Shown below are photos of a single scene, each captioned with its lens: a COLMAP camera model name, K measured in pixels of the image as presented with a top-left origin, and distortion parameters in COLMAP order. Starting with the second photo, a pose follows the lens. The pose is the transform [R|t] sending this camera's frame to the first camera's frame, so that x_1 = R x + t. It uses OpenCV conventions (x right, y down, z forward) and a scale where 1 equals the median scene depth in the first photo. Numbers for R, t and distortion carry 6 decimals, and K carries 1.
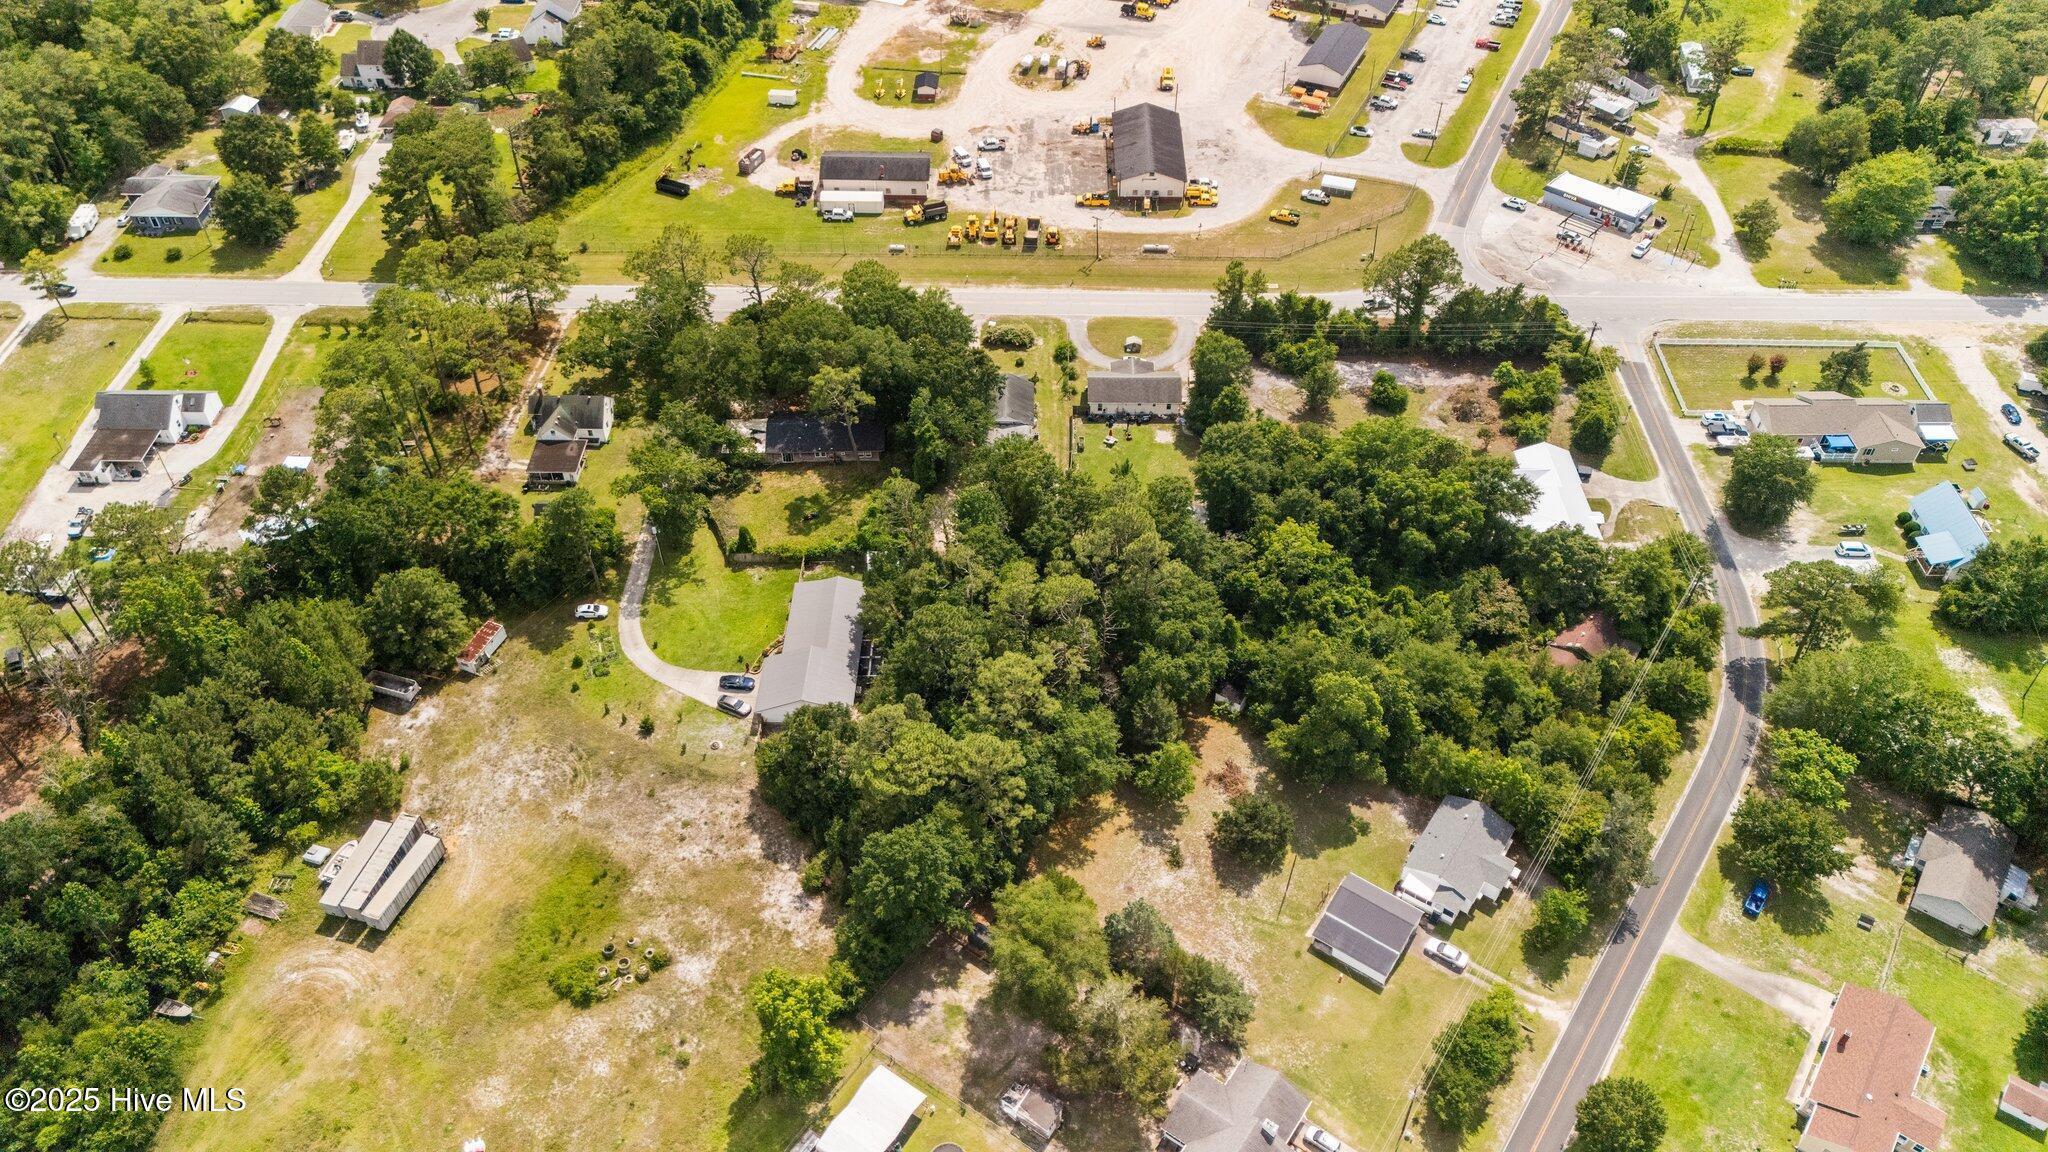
lens RADIAL K [[1503.6, 0, 1036.1], [0, 1503.6, 579.1], [0, 0, 1]] dist [0.090803, -0.101730]
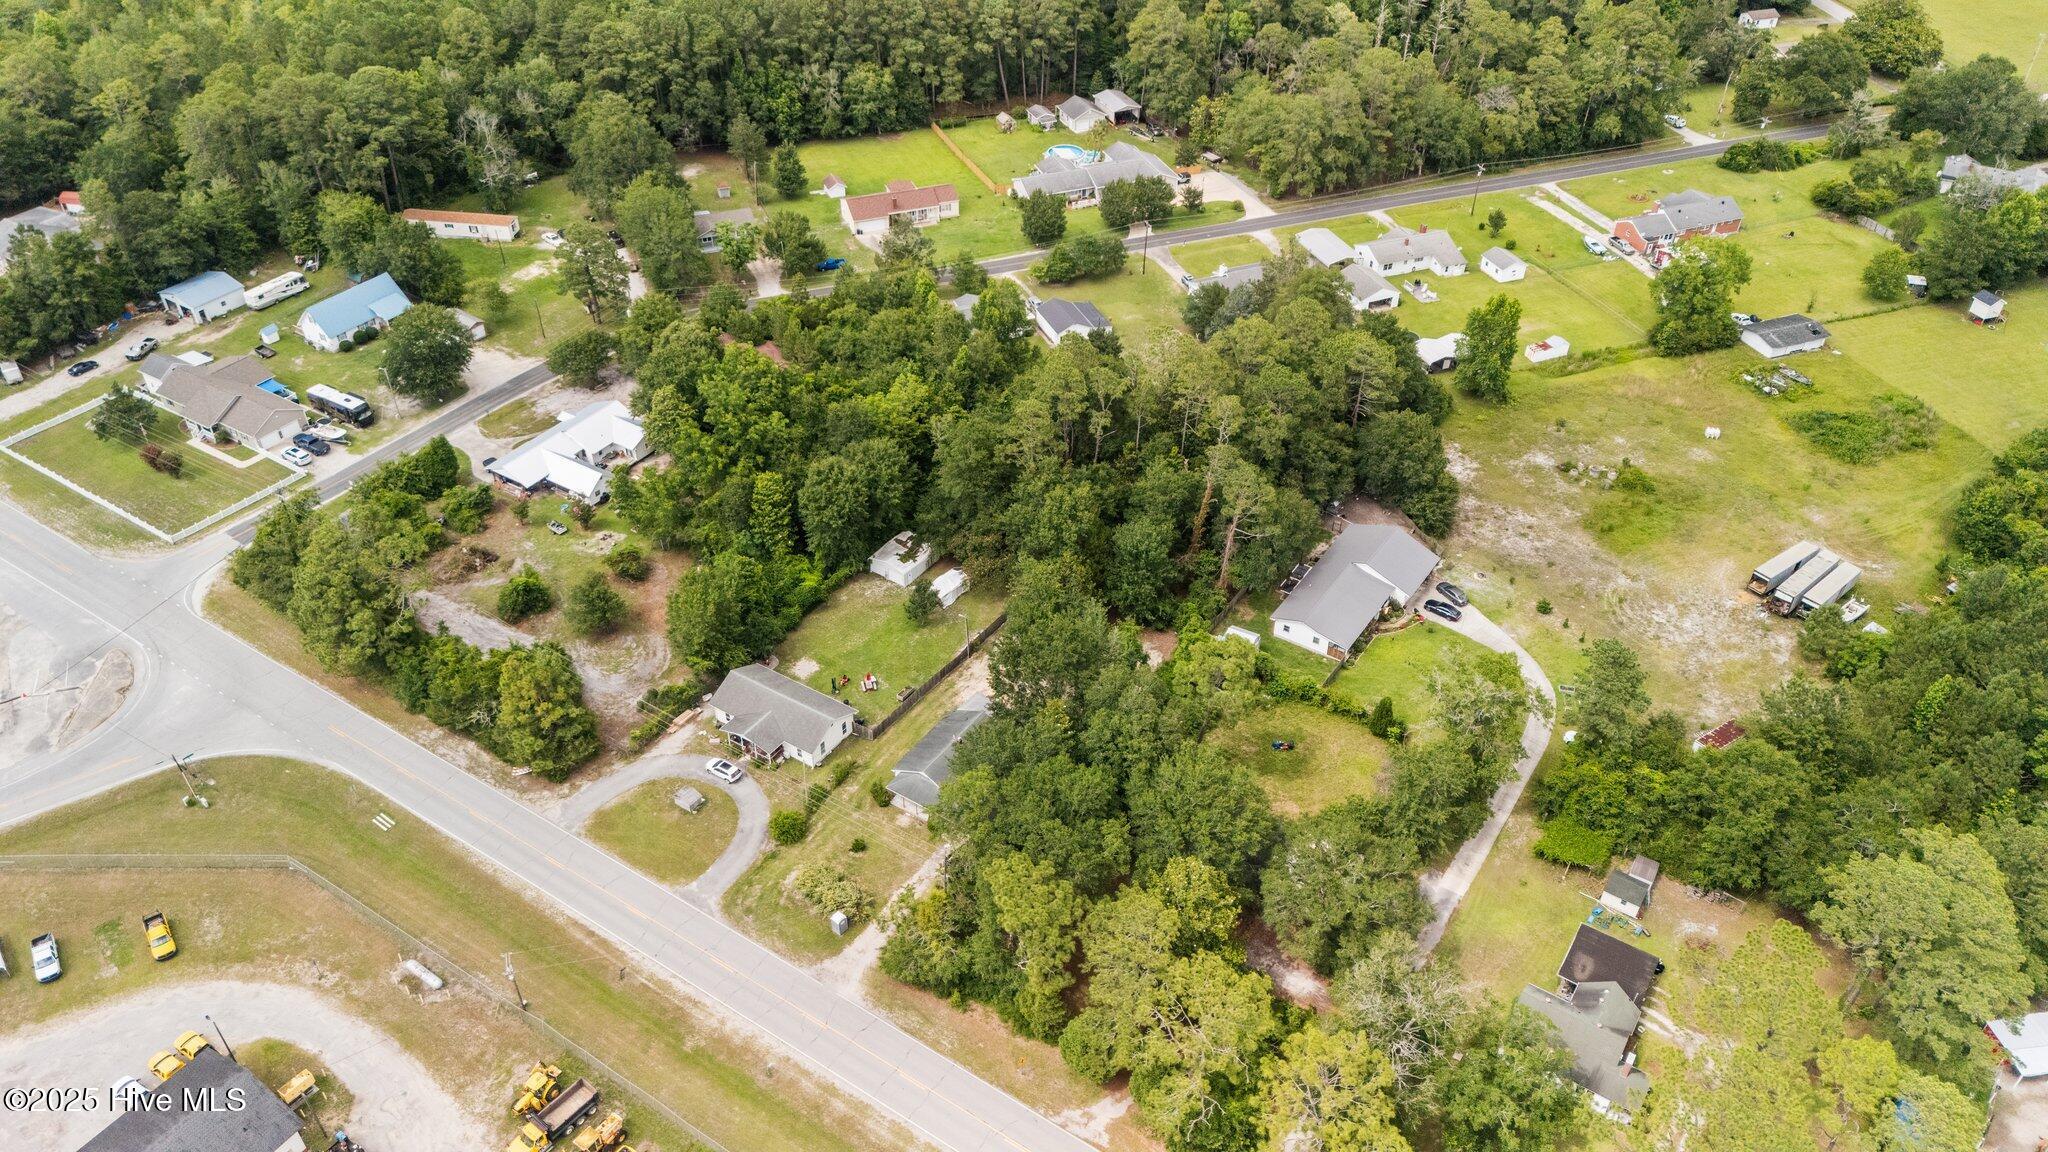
lens RADIAL K [[1503.6, 0, 1036.1], [0, 1503.6, 579.1], [0, 0, 1]] dist [0.090803, -0.101730]
pose [[-0.839368, -0.355412, 0.411271, -0.378102], [0.365020, 0.192084, 0.910969, -0.921332], [-0.402768, 0.914760, -0.031497, 1.144763]]
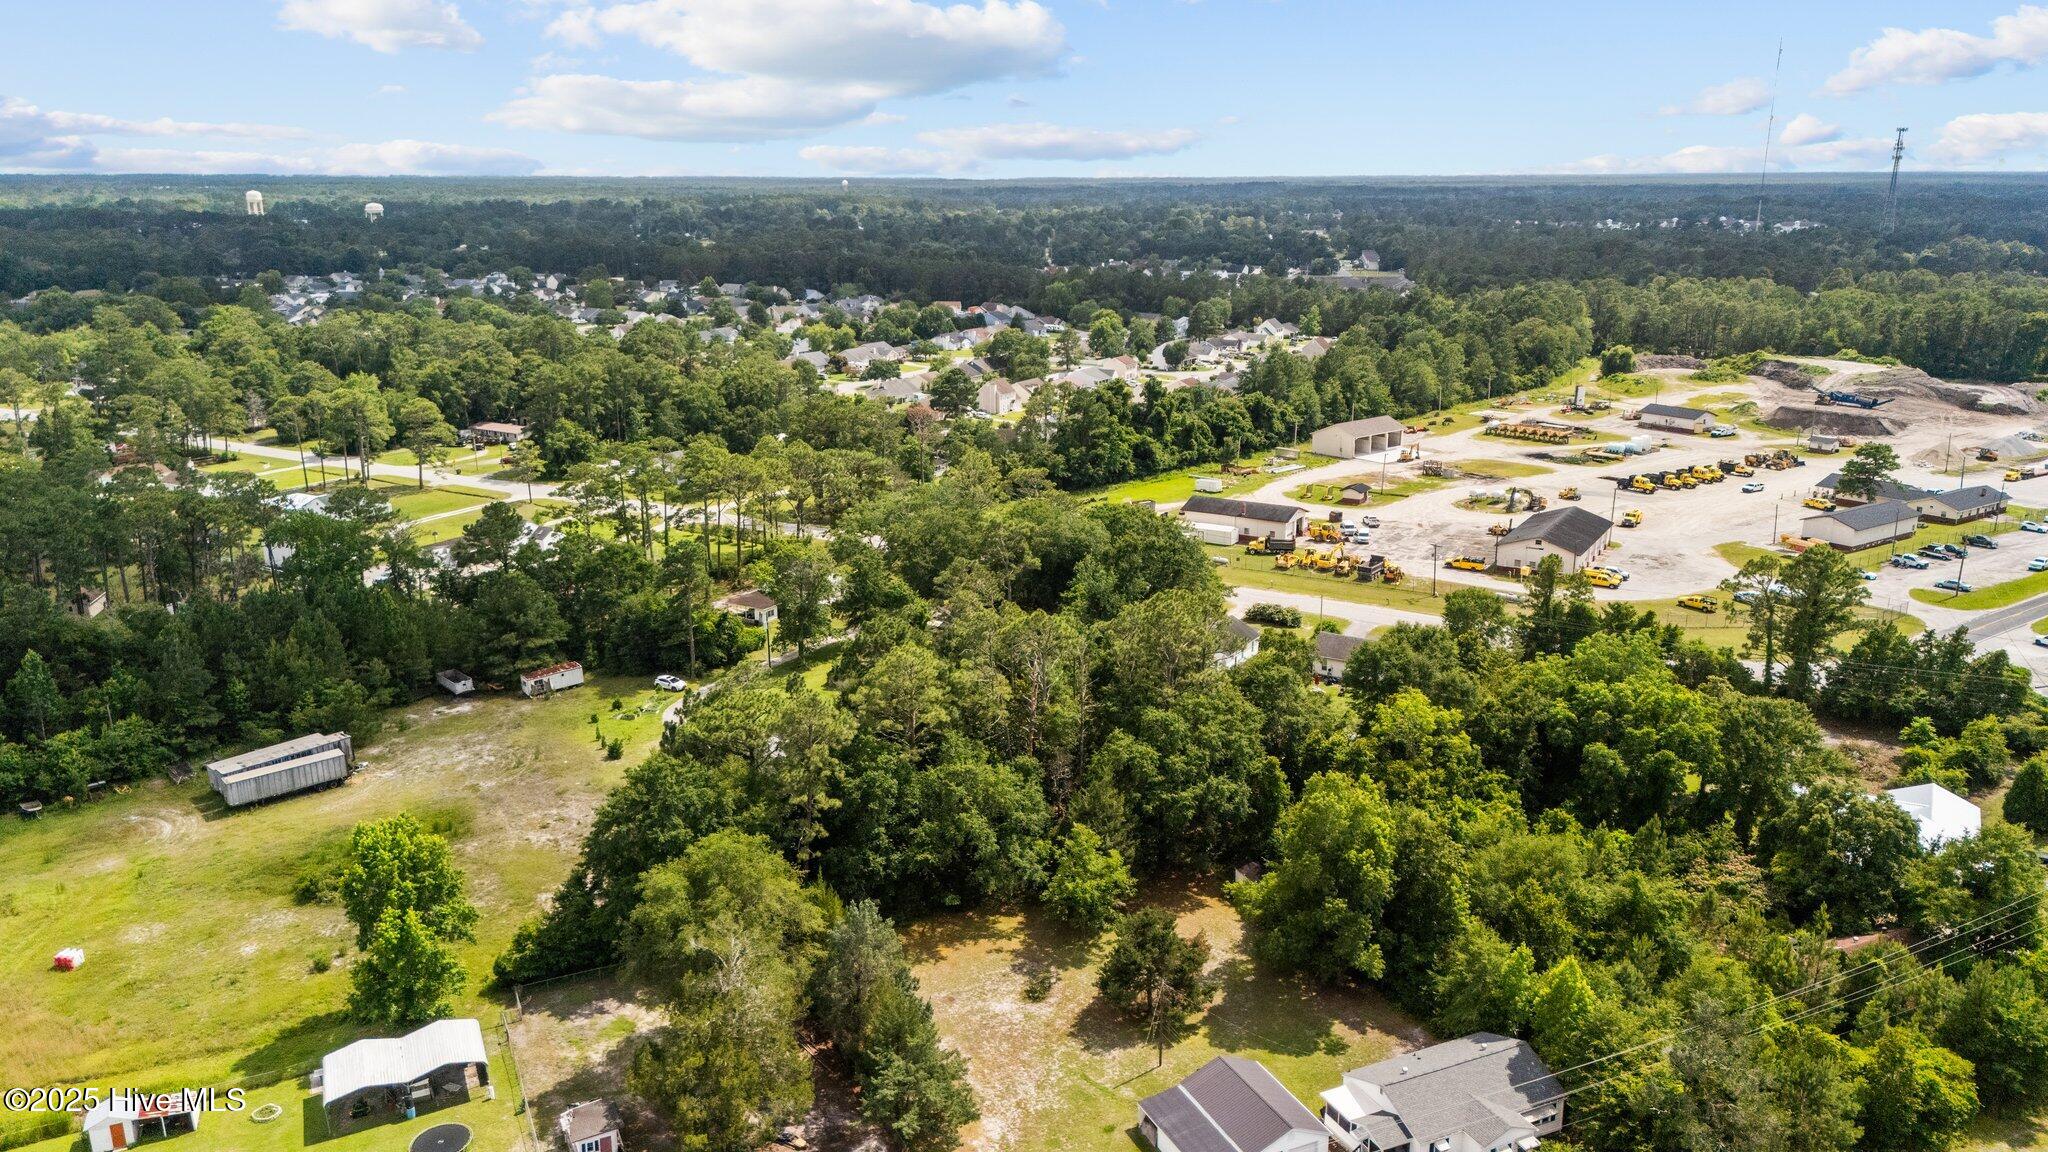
lens RADIAL K [[1503.6, 0, 1036.1], [0, 1503.6, 579.1], [0, 0, 1]] dist [0.090803, -0.101730]
pose [[0.862665, 0.123049, -0.490578, 0.374241], [-0.347078, 0.849553, -0.397235, 0.277507], [0.367893, 0.512950, 0.775588, 0.353230]]
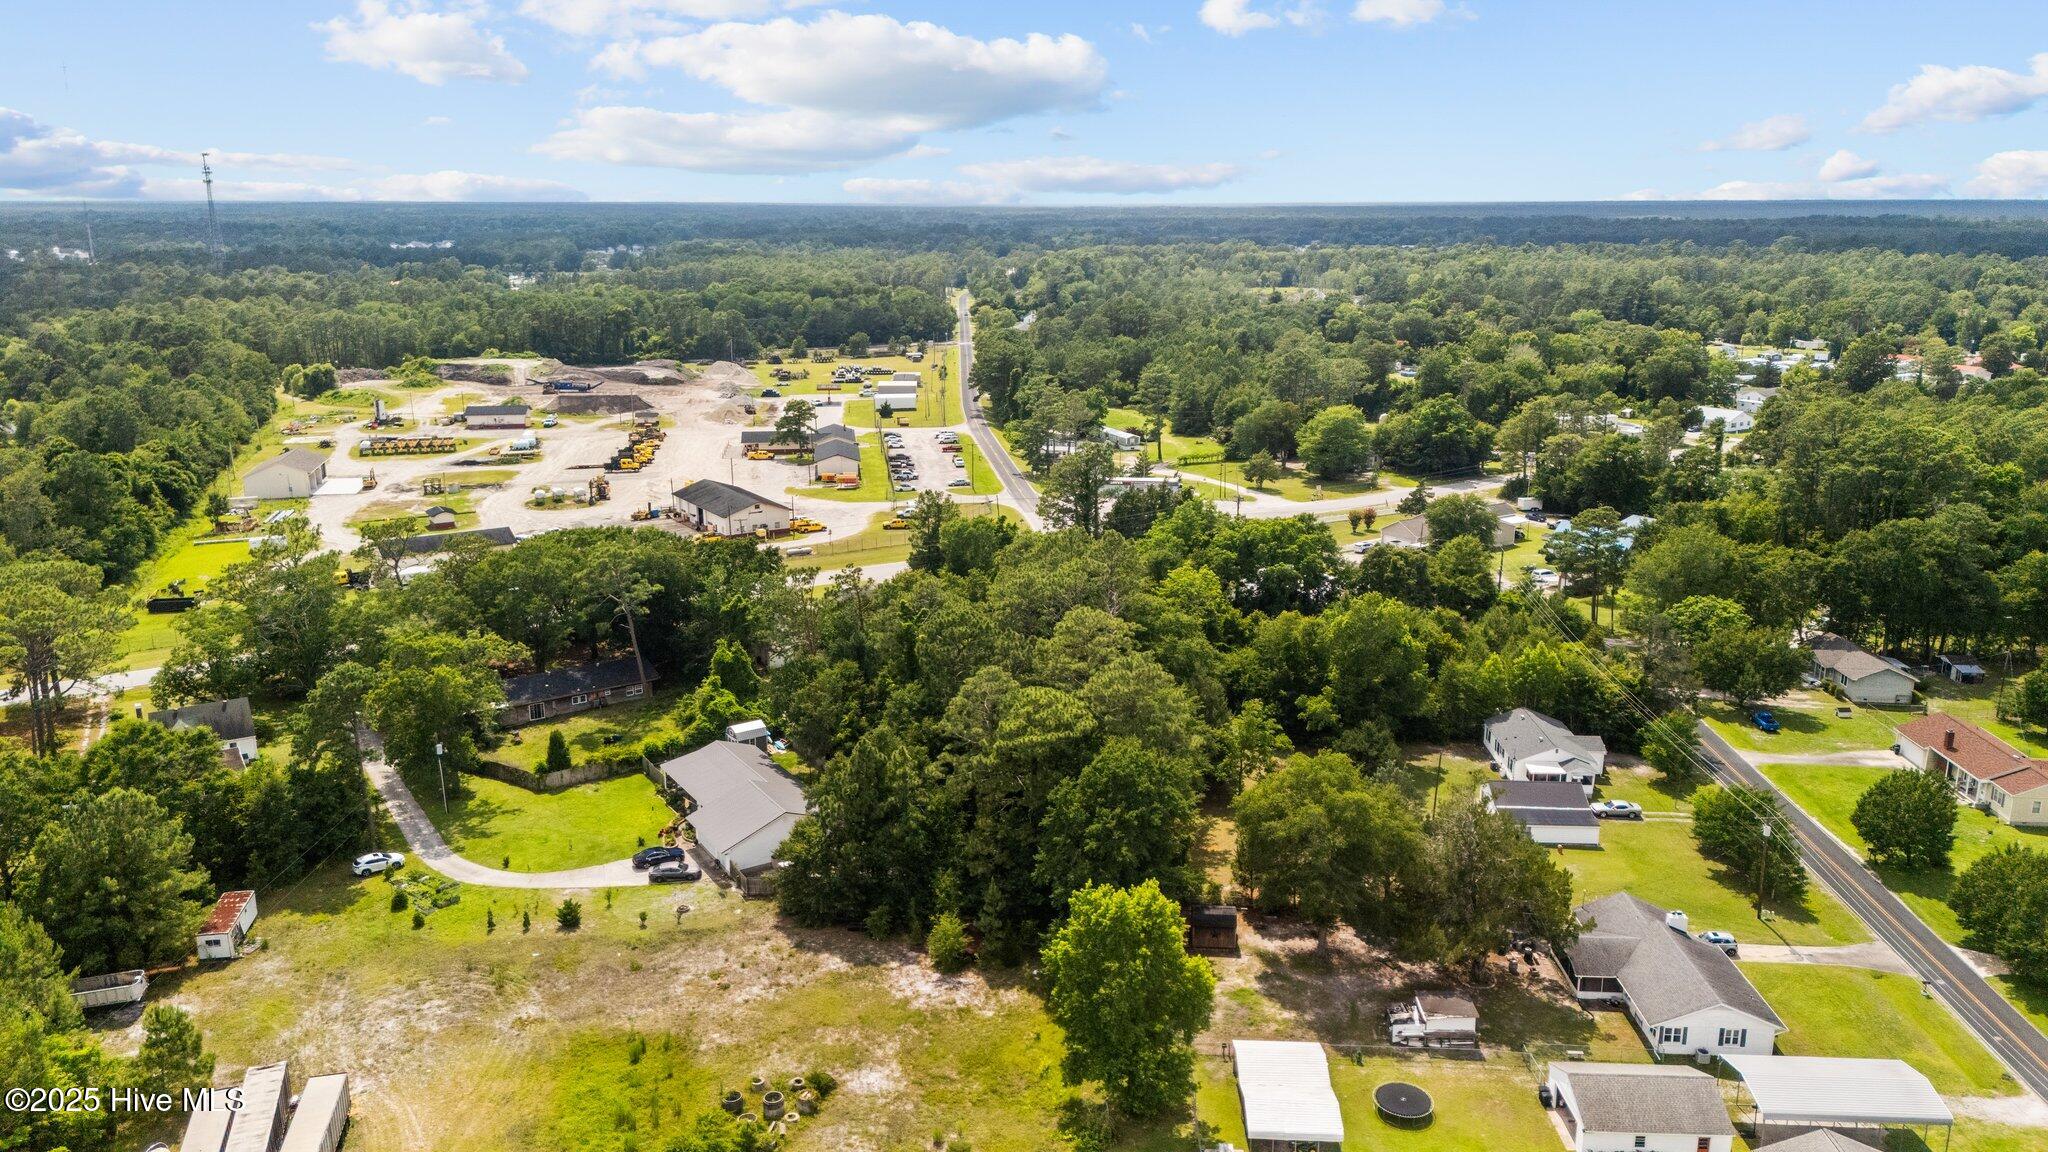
lens RADIAL K [[1503.6, 0, 1036.1], [0, 1503.6, 579.1], [0, 0, 1]] dist [0.090803, -0.101730]
pose [[0.841158, -0.142051, 0.521799, -0.410519], [0.383499, 0.836988, -0.390358, 0.311227], [-0.381289, 0.528462, 0.758516, 0.338272]]
